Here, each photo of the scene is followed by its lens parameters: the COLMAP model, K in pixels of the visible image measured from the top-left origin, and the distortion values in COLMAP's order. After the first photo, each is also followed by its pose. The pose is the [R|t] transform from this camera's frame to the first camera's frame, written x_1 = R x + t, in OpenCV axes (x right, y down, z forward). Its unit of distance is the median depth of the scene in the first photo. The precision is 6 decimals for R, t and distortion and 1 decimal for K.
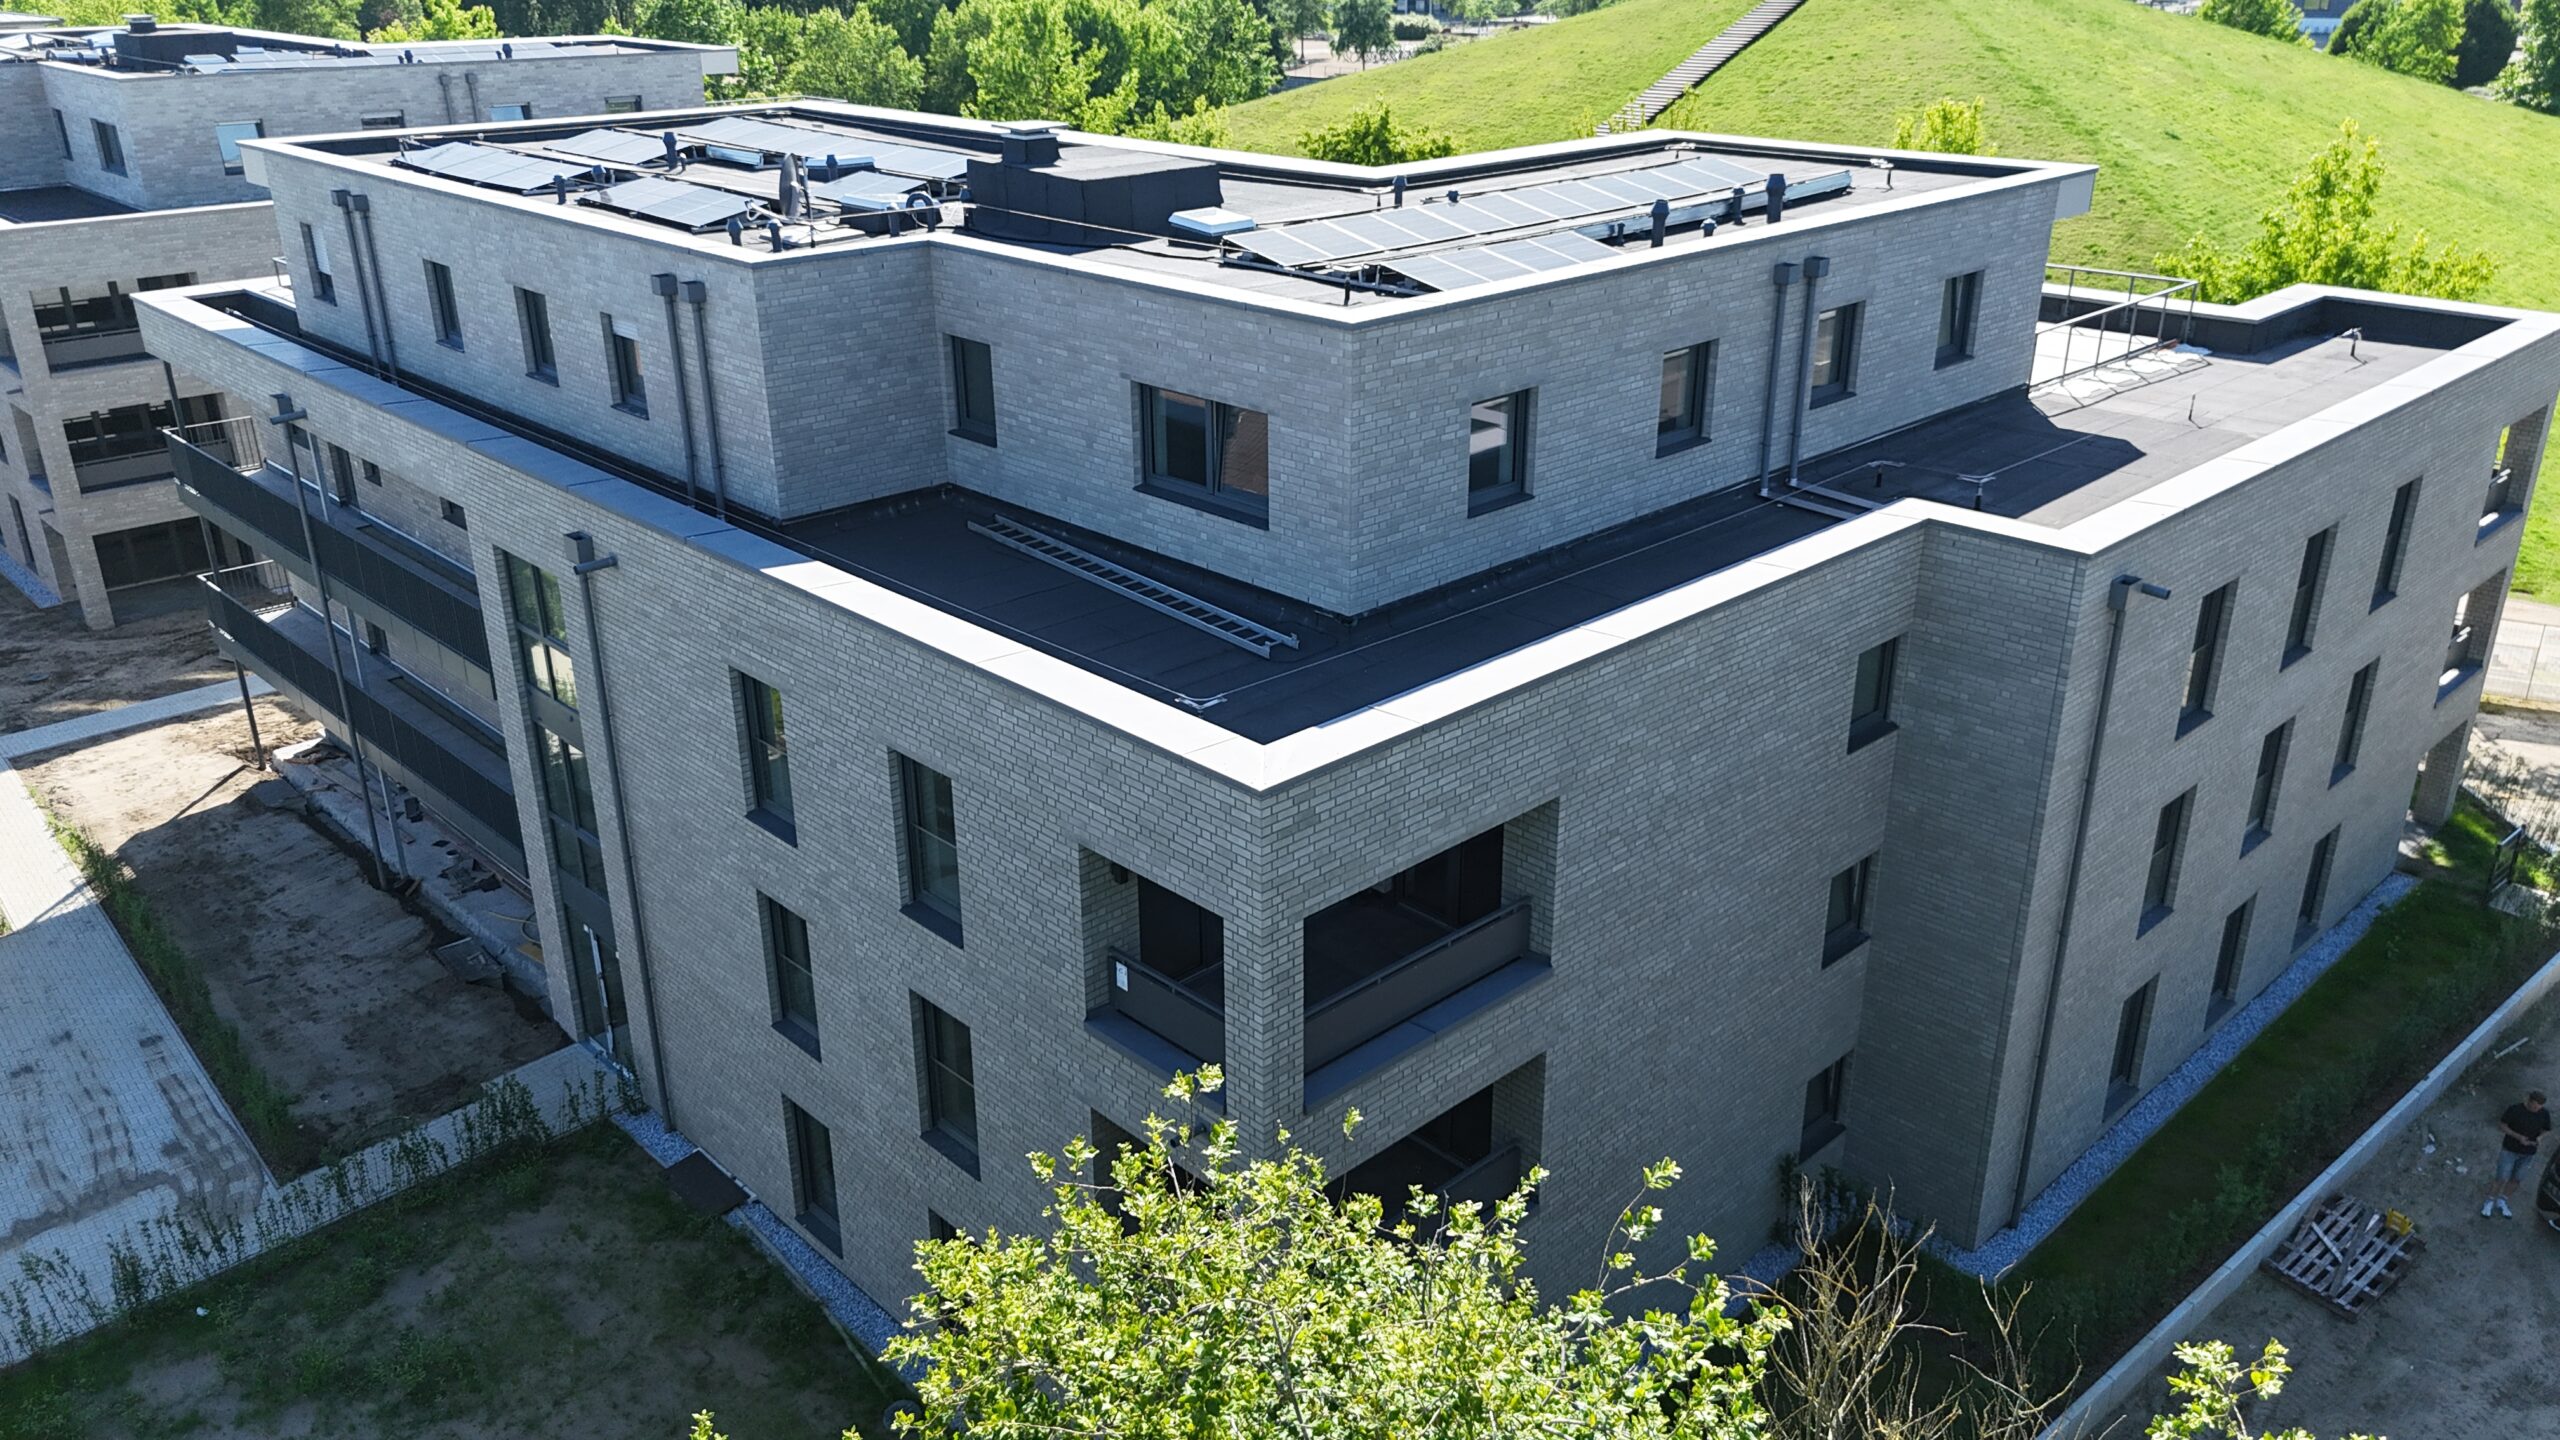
lens RADIAL K [[1893.1, 0, 1280.0], [0, 1893.1, 720.0], [0, 0, 1]] dist [0.067756, -0.091643]
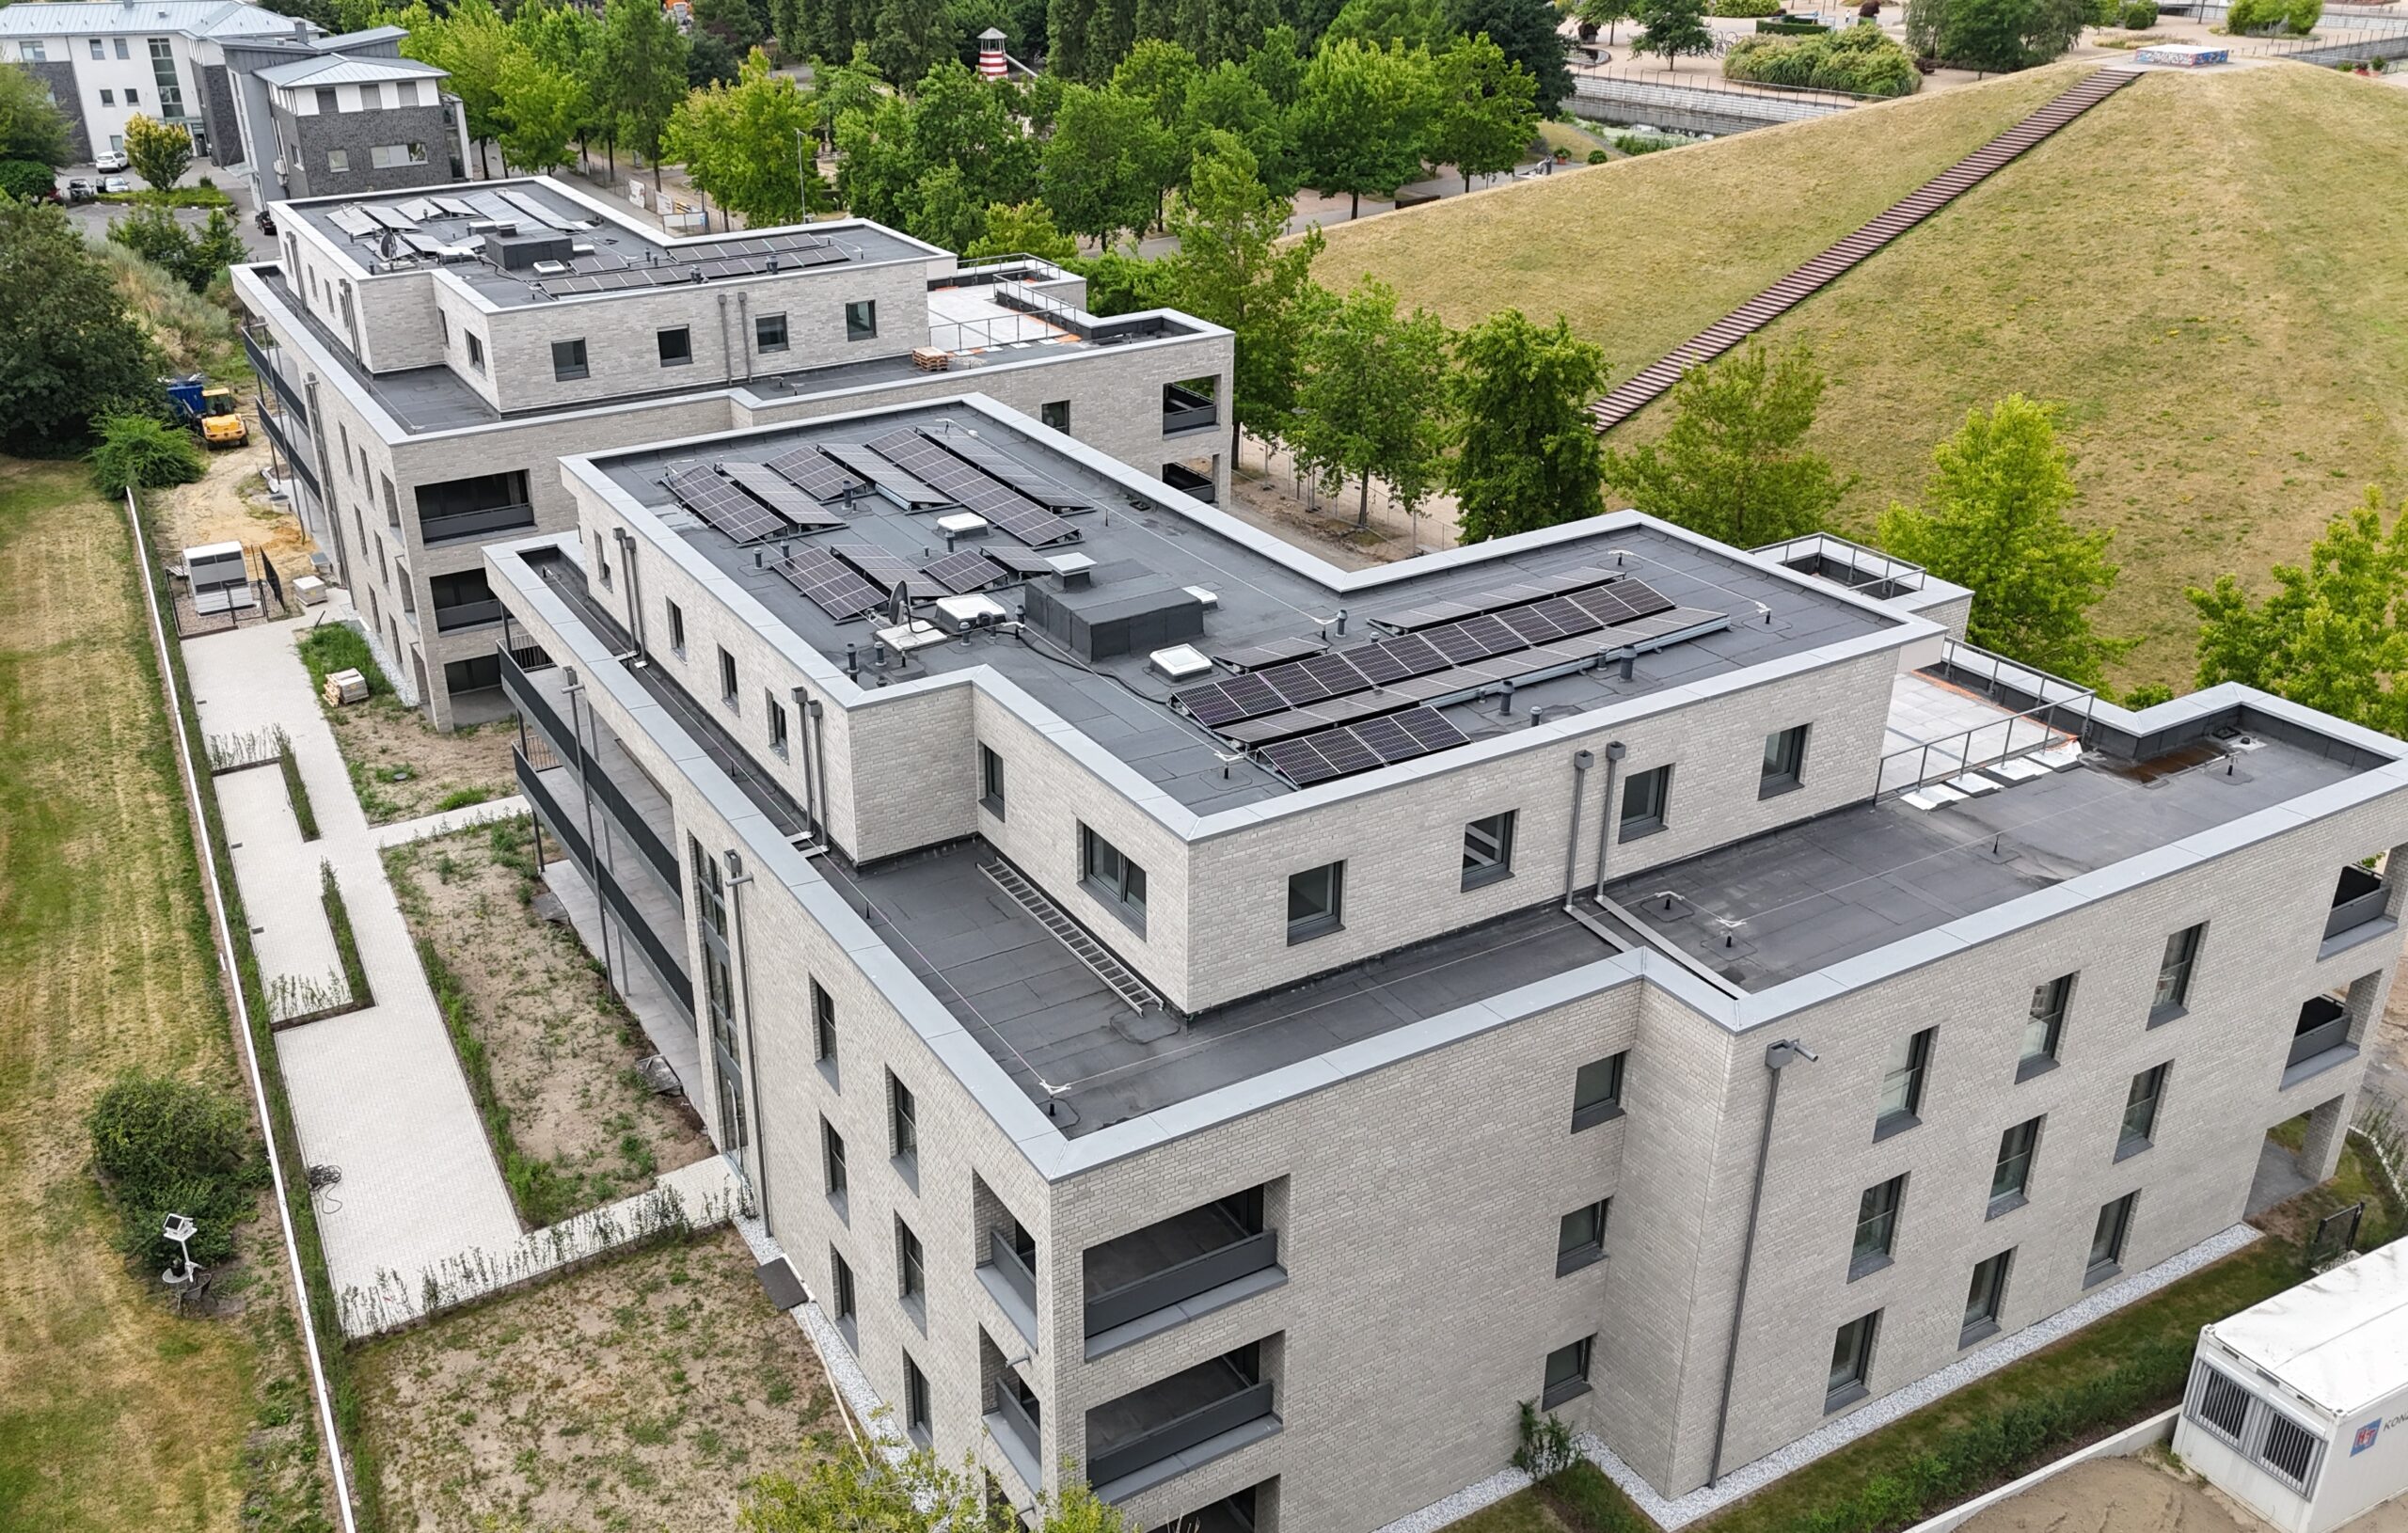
lens RADIAL K [[2007.5, 0, 1012.7], [0, 2007.5, 726.8], [0, 0, 1]] dist [0.000944, -0.001697]
pose [[0.960934, 0.094419, -0.260176, 0.240175], [-0.088391, 0.995478, 0.034801, -0.264840], [0.262285, -0.010444, 0.964934, -0.454157]]
